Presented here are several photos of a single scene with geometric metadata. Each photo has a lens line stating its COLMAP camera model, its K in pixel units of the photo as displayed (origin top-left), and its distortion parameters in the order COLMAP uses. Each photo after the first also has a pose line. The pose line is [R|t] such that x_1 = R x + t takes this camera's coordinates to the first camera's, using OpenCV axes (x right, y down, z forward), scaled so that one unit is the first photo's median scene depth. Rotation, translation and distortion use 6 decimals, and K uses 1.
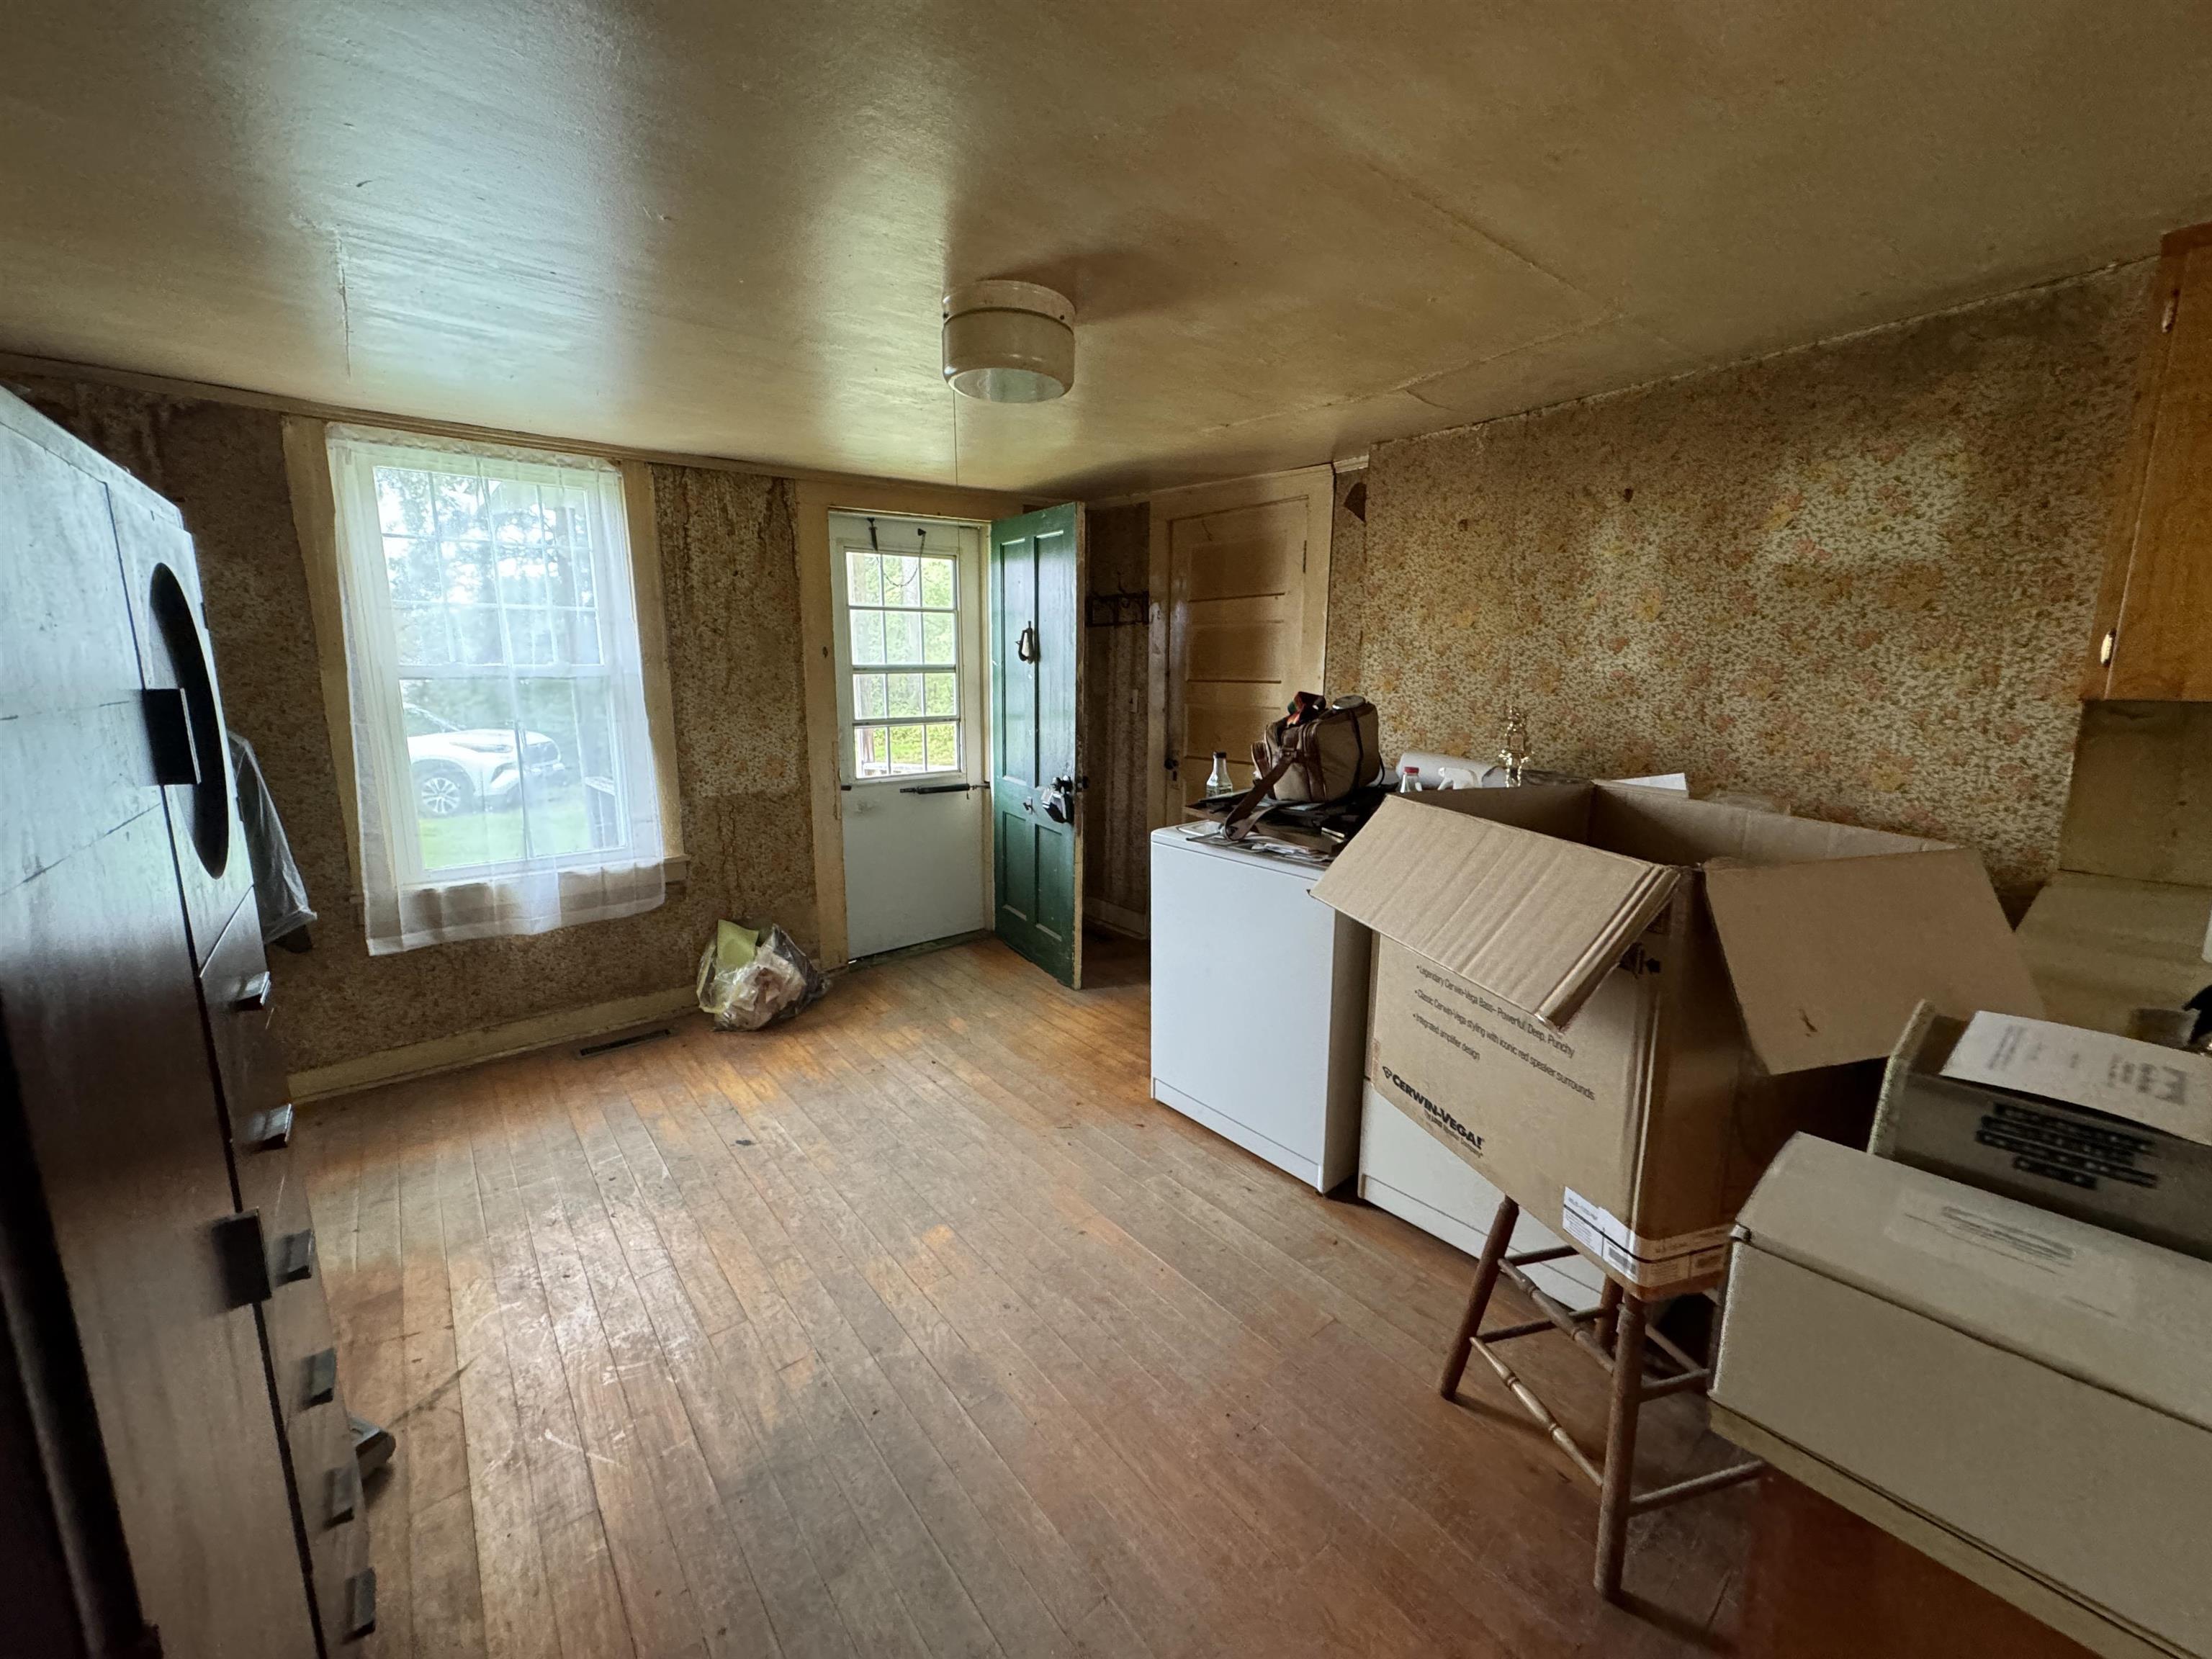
lens RADIAL K [[876.6, 0, 1112.4], [0, 876.6, 820.8], [0, 0, 1]] dist [-0.001768, 0.000261]
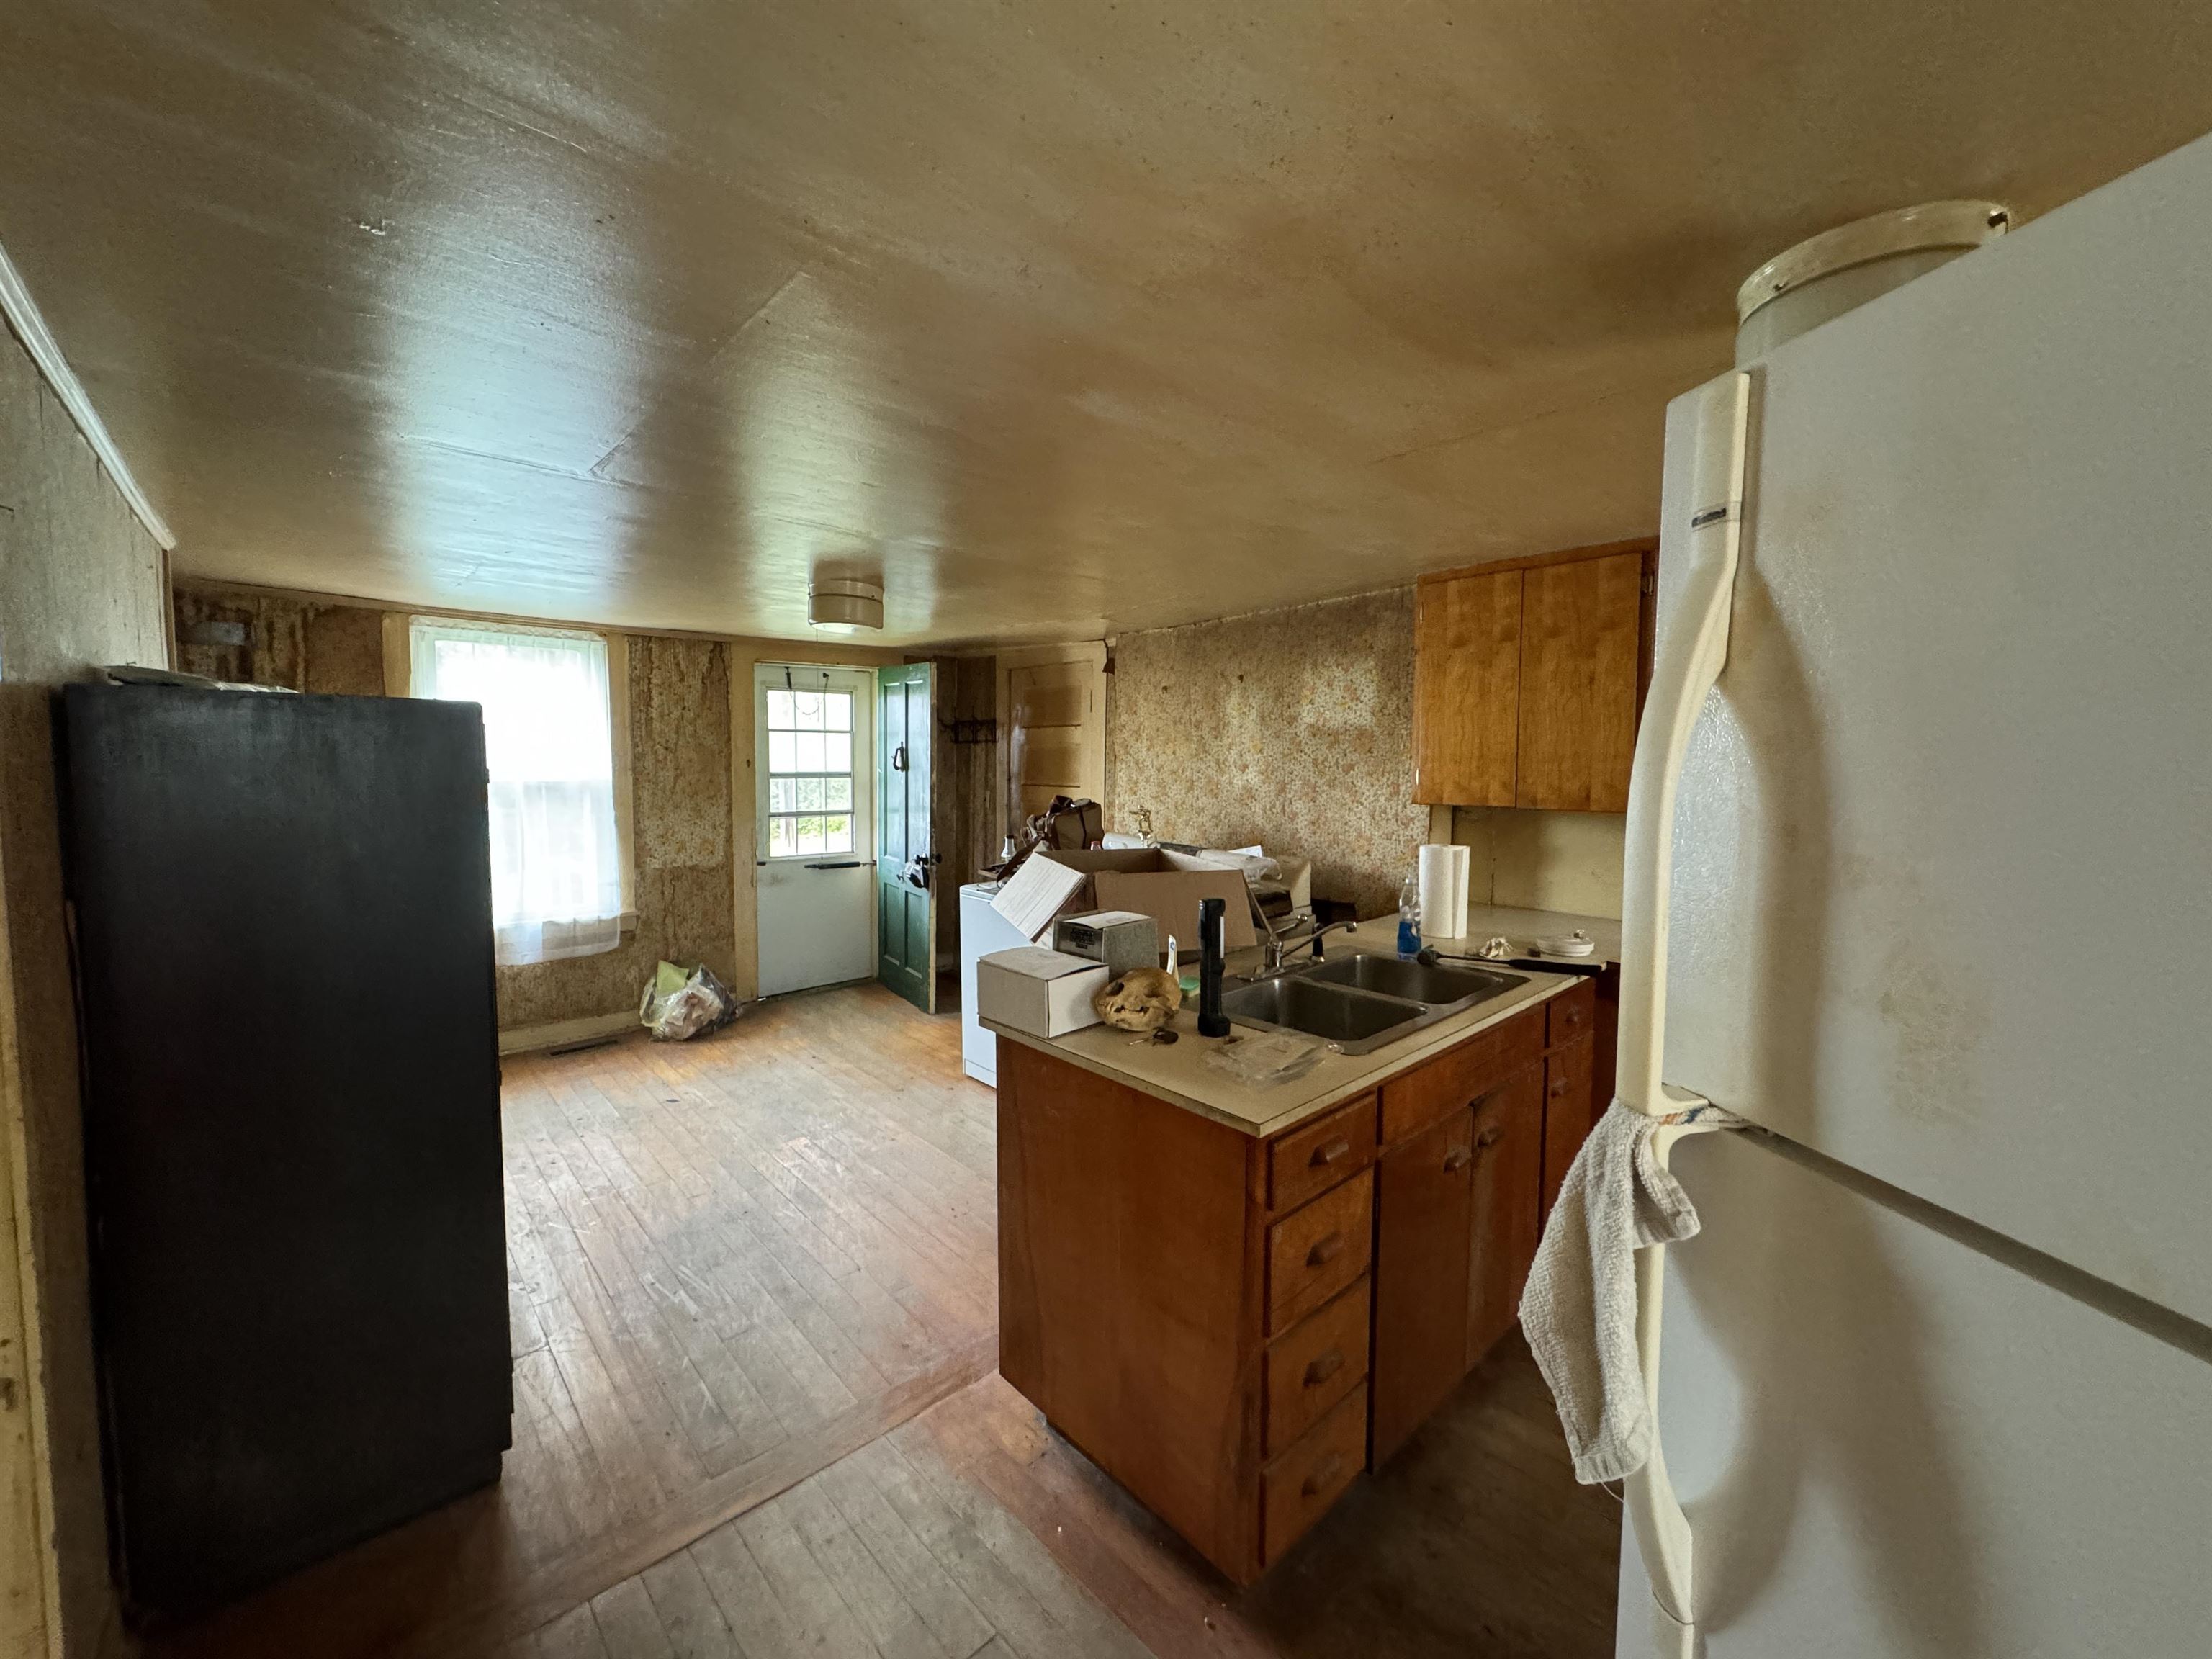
lens RADIAL K [[876.6, 0, 1110.3], [0, 876.6, 823.0], [0, 0, 1]] dist [-0.001768, 0.000261]
pose [[0.998269, 0.002789, 0.058742, 0.255669], [0.003387, 0.994490, -0.104776, 0.074120], [-0.058710, 0.104793, 0.992760, -0.623983]]
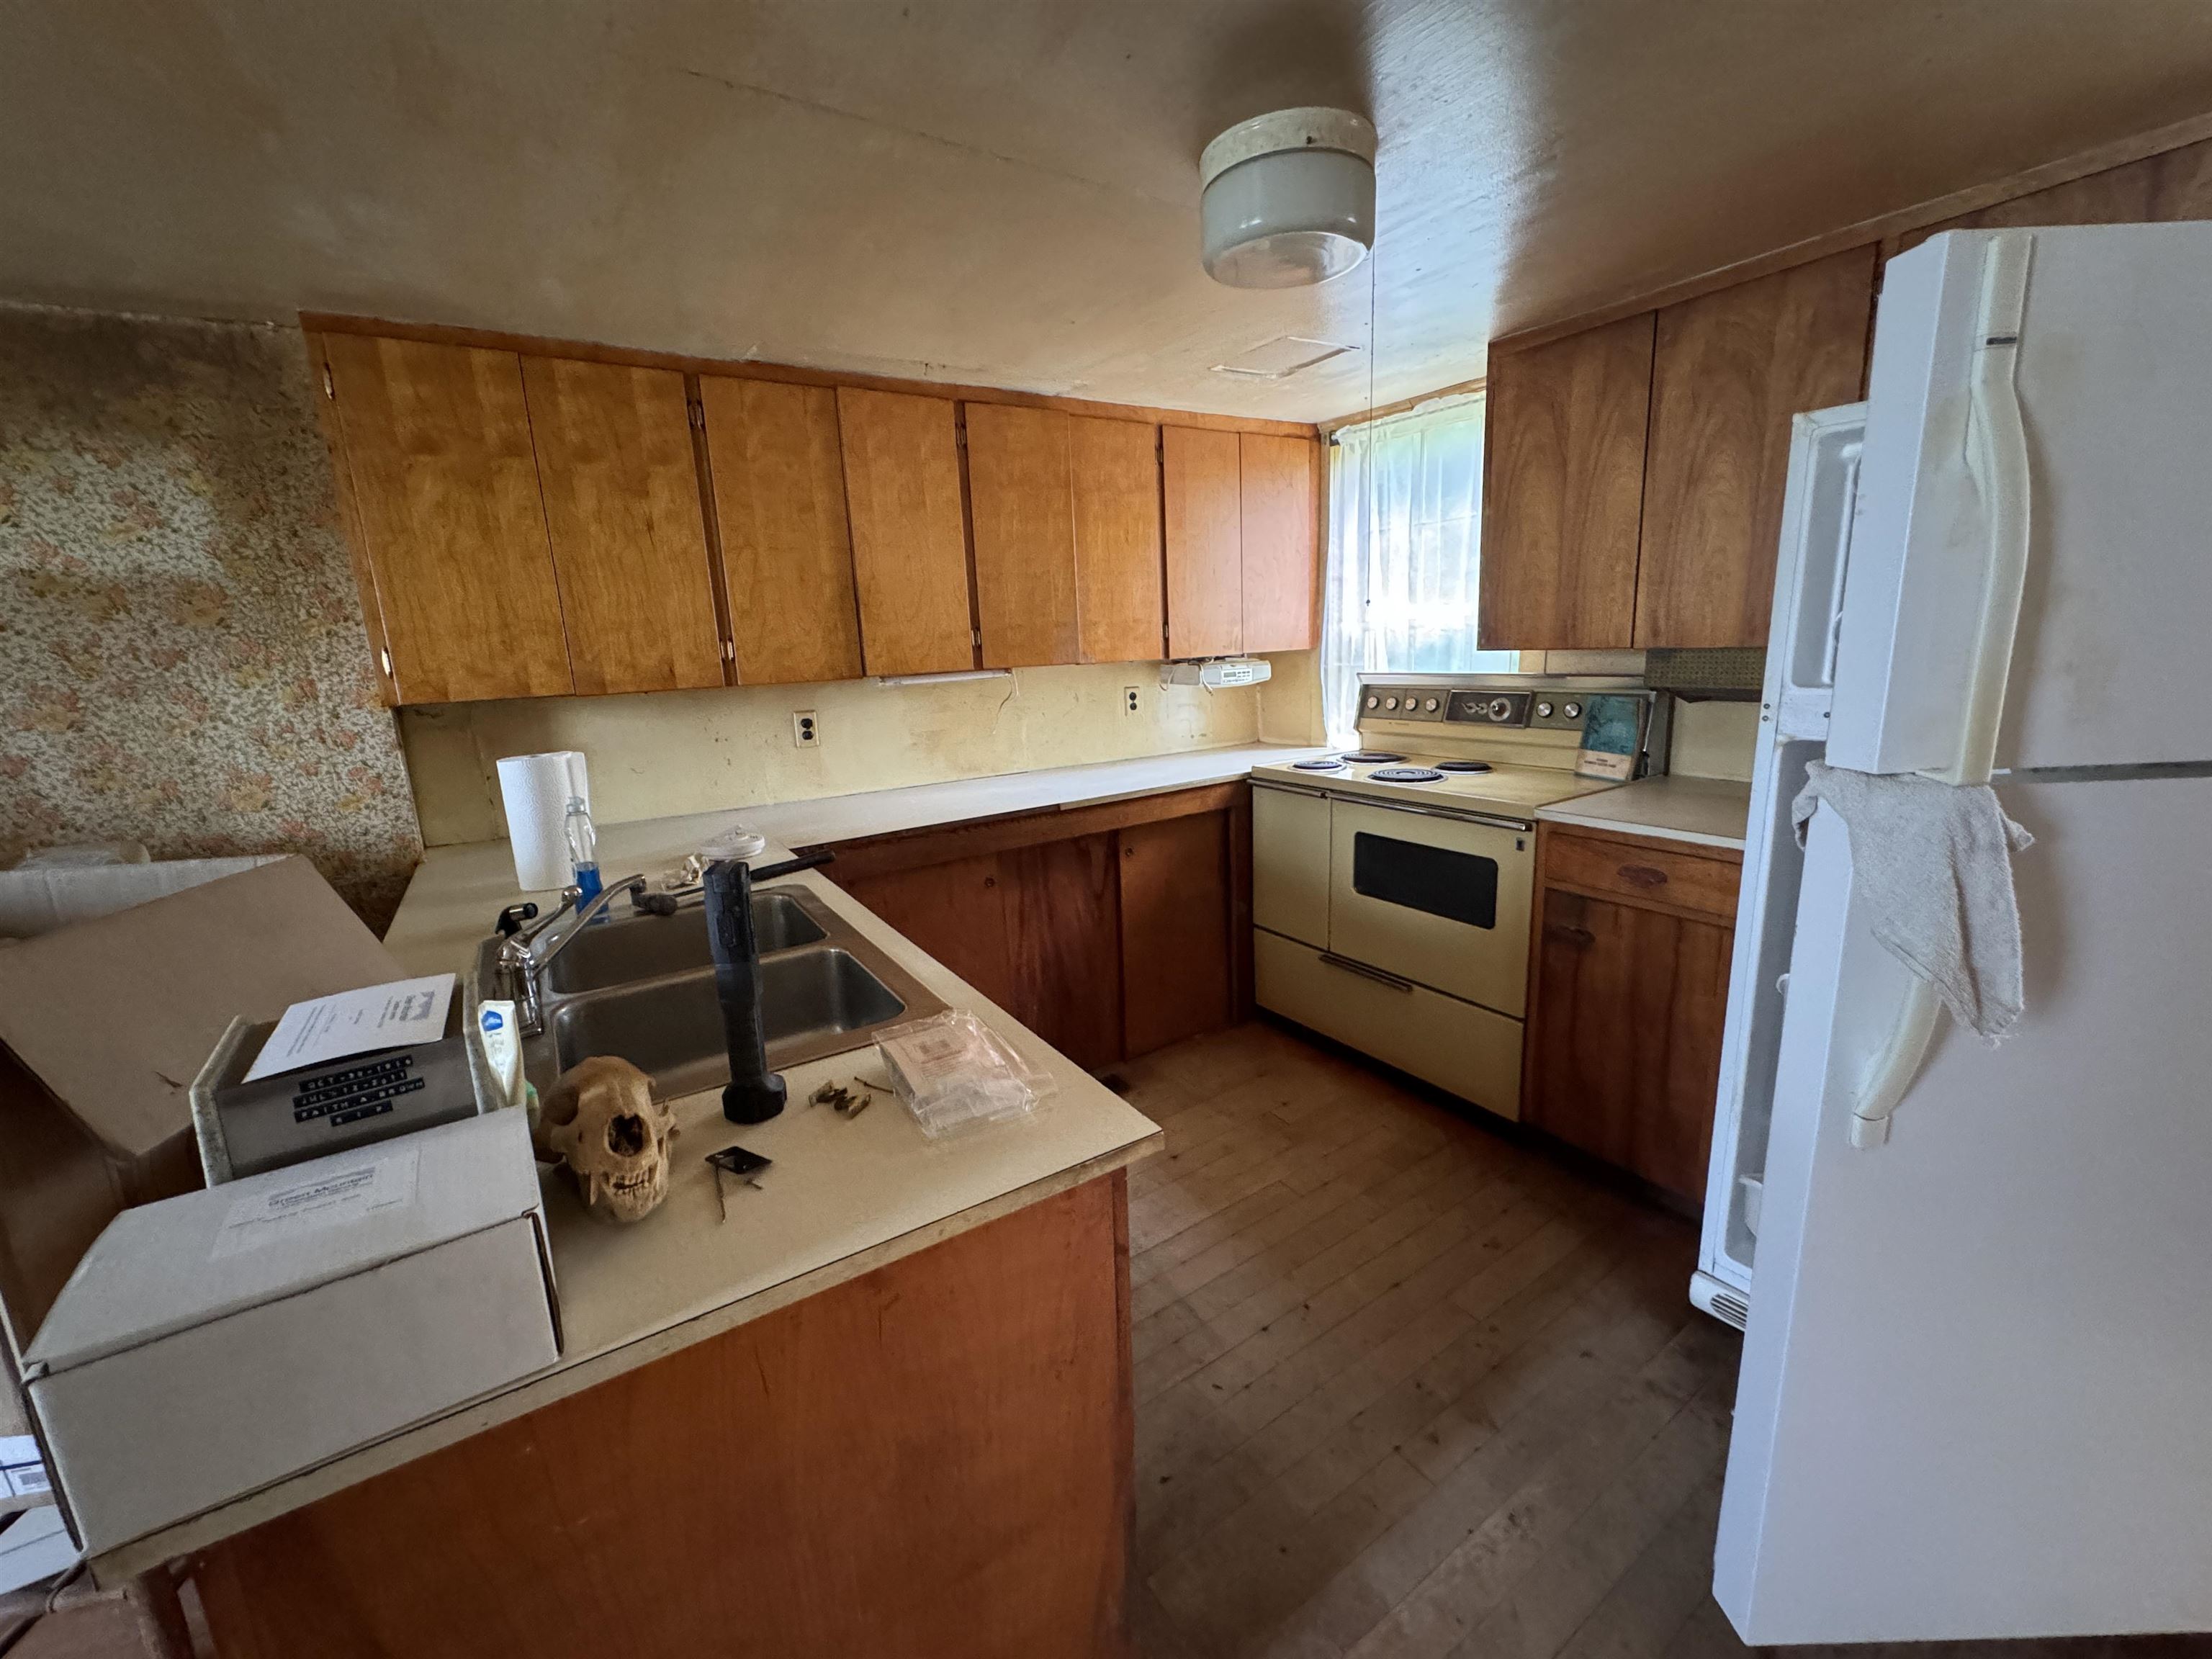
lens RADIAL K [[876.6, 0, 1108.0], [0, 876.6, 822.2], [0, 0, 1]] dist [-0.001768, 0.000261]
pose [[0.114392, -0.203834, 0.972299, 0.032443], [0.212210, 0.961147, 0.176530, 0.007177], [-0.970506, 0.186138, 0.153203, -0.070624]]
